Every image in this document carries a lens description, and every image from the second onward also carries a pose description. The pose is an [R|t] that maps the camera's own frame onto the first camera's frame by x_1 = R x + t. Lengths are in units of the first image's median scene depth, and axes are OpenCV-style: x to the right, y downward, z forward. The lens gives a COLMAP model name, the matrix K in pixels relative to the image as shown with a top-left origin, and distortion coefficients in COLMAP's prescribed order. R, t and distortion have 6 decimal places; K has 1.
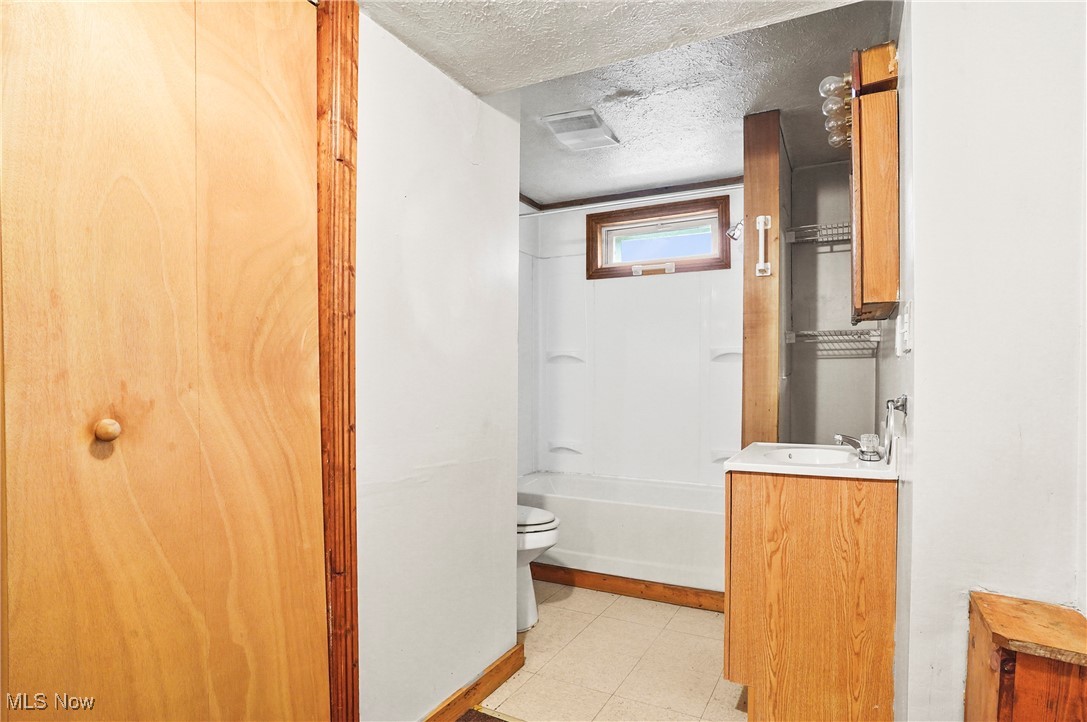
lens RADIAL K [[587.7, 0, 549.8], [0, 587.7, 385.6], [0, 0, 1]] dist [-0.067651, 0.035364]
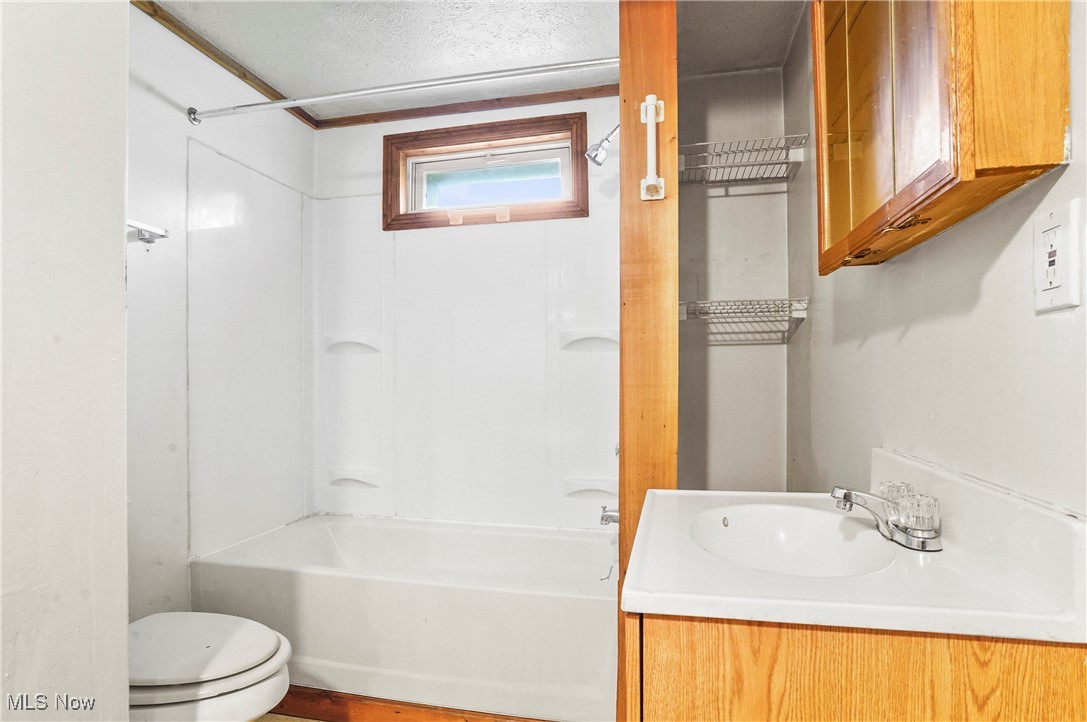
lens RADIAL K [[587.7, 0, 545.2], [0, 587.7, 368.8], [0, 0, 1]] dist [-0.067651, 0.035364]
pose [[0.967280, -0.002336, 0.253702, 0.087528], [0.009150, 0.999628, -0.025682, -0.001809], [-0.253548, 0.027163, 0.966941, 0.365218]]
